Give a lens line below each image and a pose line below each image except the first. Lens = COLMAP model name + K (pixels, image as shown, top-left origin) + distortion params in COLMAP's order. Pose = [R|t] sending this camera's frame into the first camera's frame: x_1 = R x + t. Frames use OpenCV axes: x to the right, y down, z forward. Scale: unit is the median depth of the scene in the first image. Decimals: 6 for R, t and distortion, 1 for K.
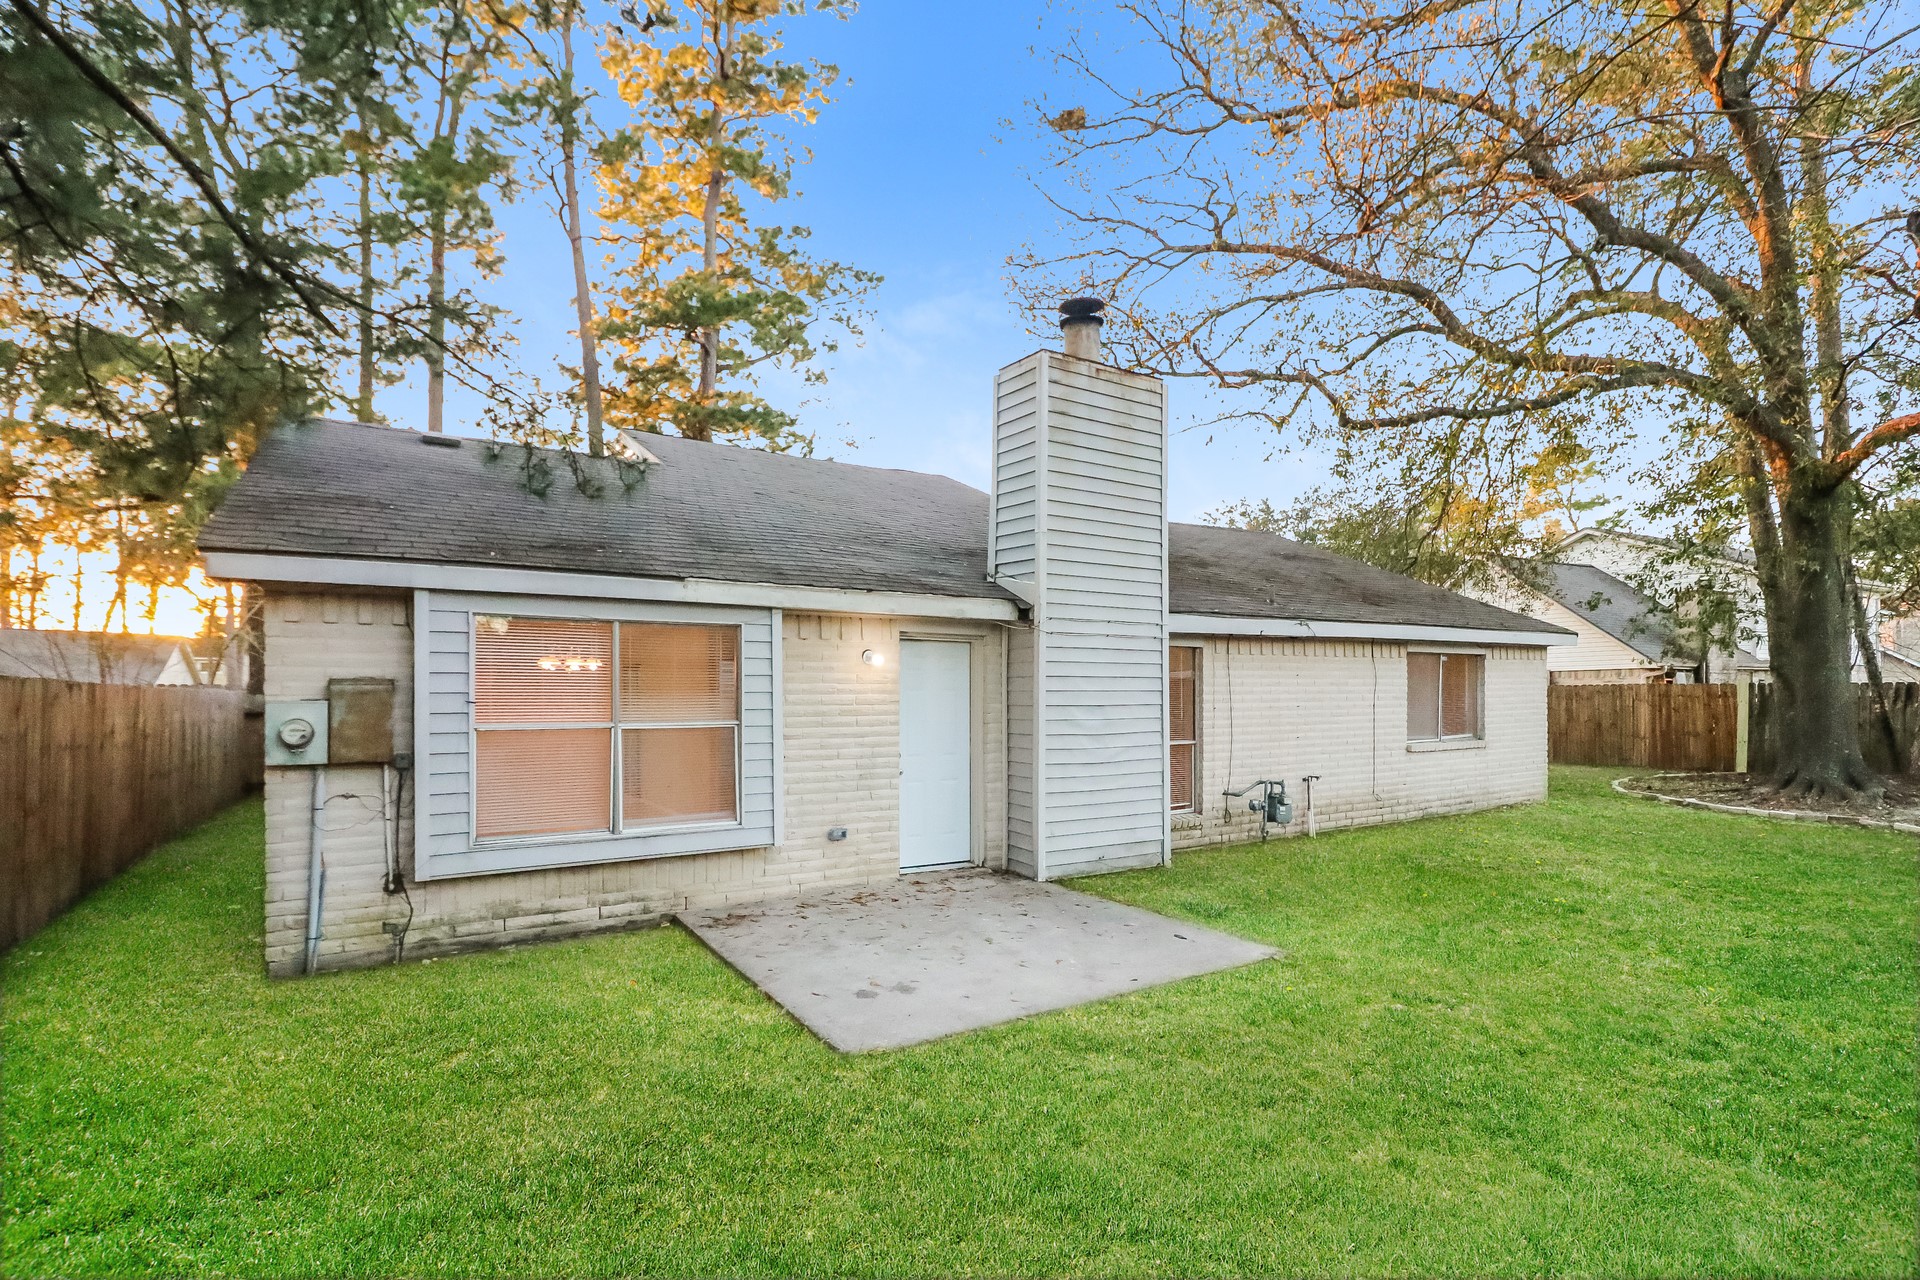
lens RADIAL K [[898.7, 0, 961.6], [0, 898.7, 674.6], [0, 0, 1]] dist [0.001180, 0.000057]
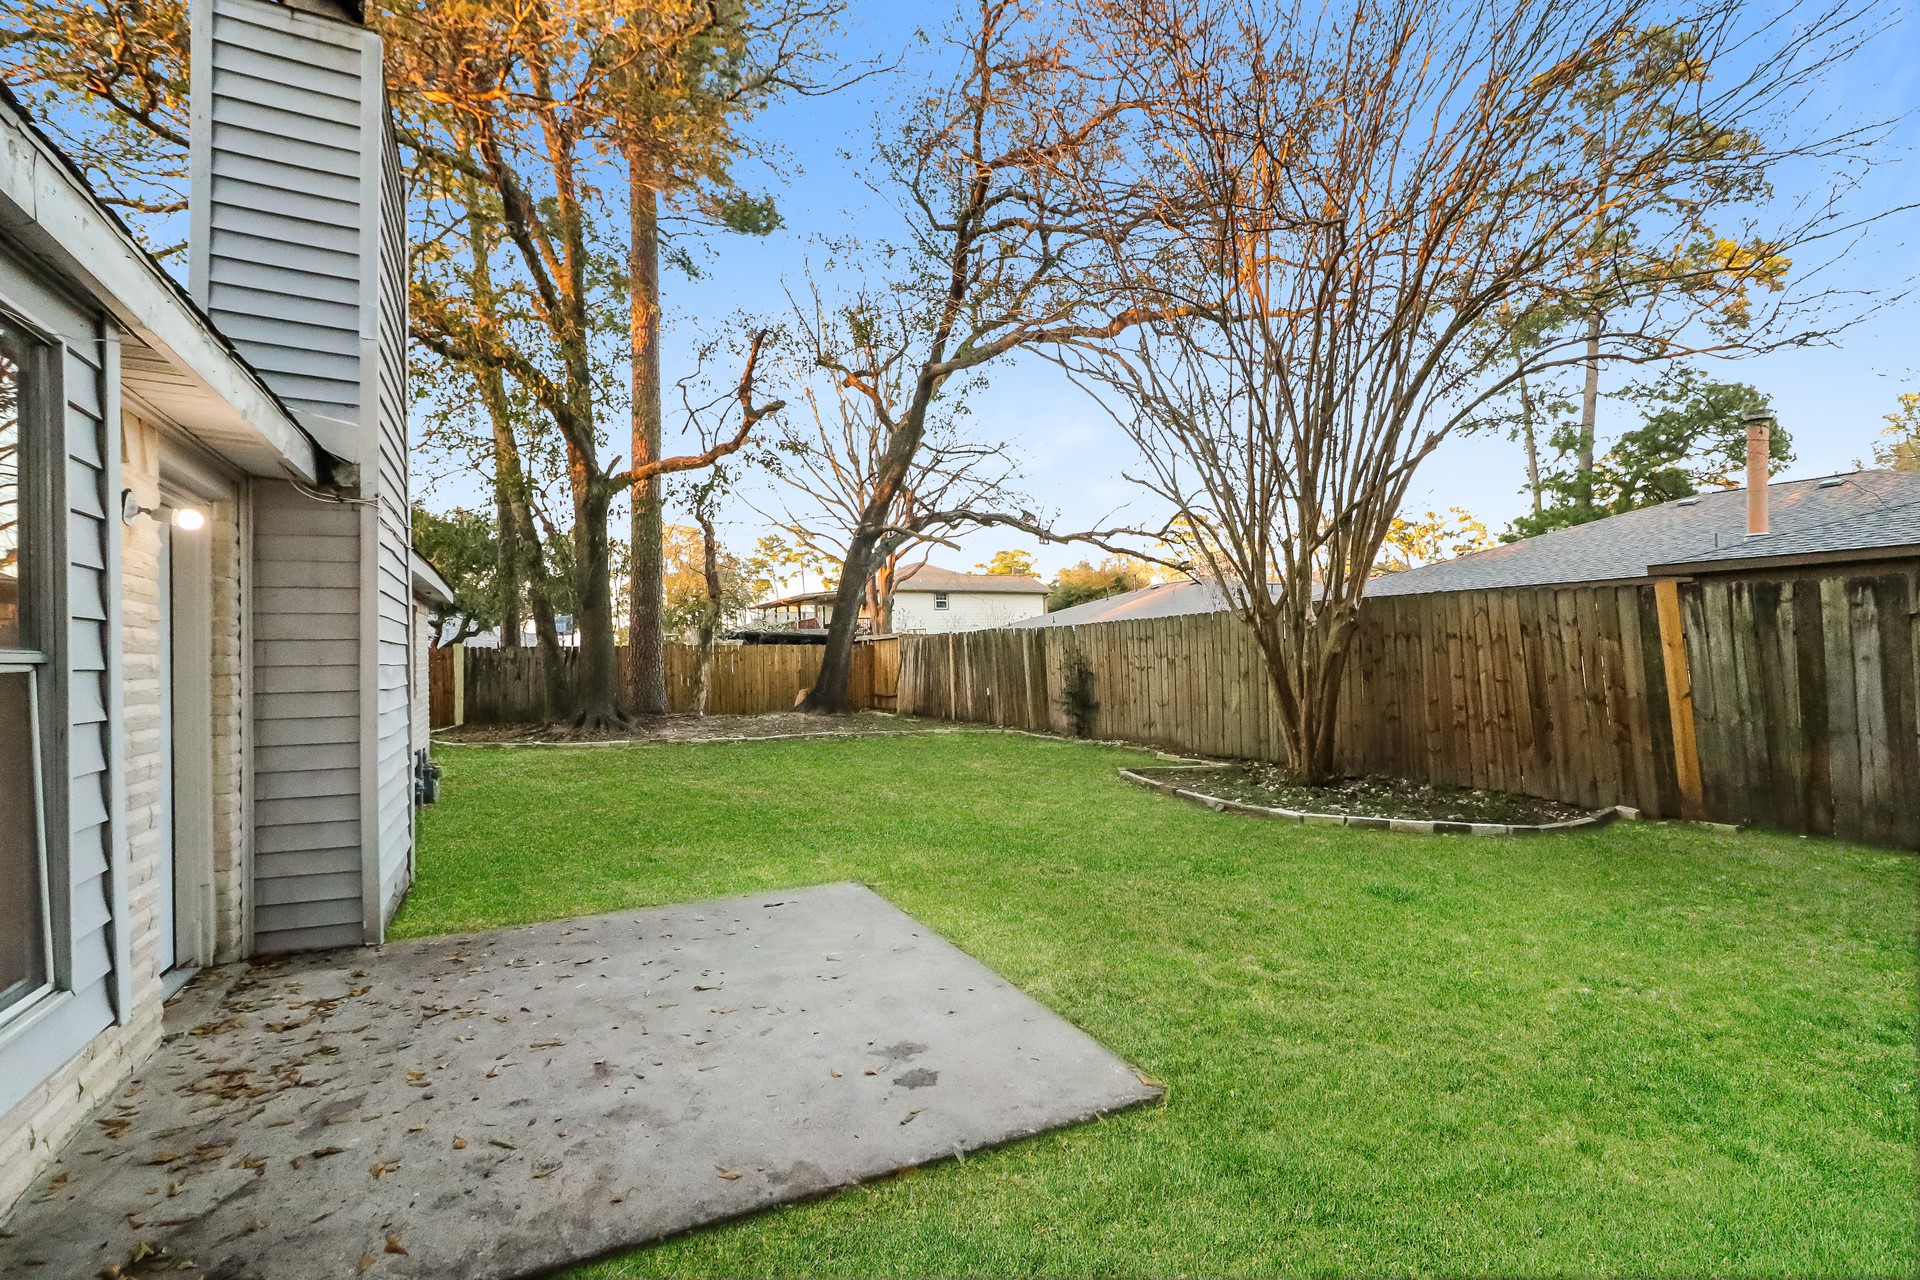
lens RADIAL K [[898.4, 0, 958.4], [0, 898.4, 593.8], [0, 0, 1]] dist [0.000864, 0.000356]
pose [[0.118359, 0.066413, 0.990747, -0.597047], [0.000335, 0.997758, -0.066923, 0.061032], [-0.992971, 0.008252, 0.118072, 0.747830]]
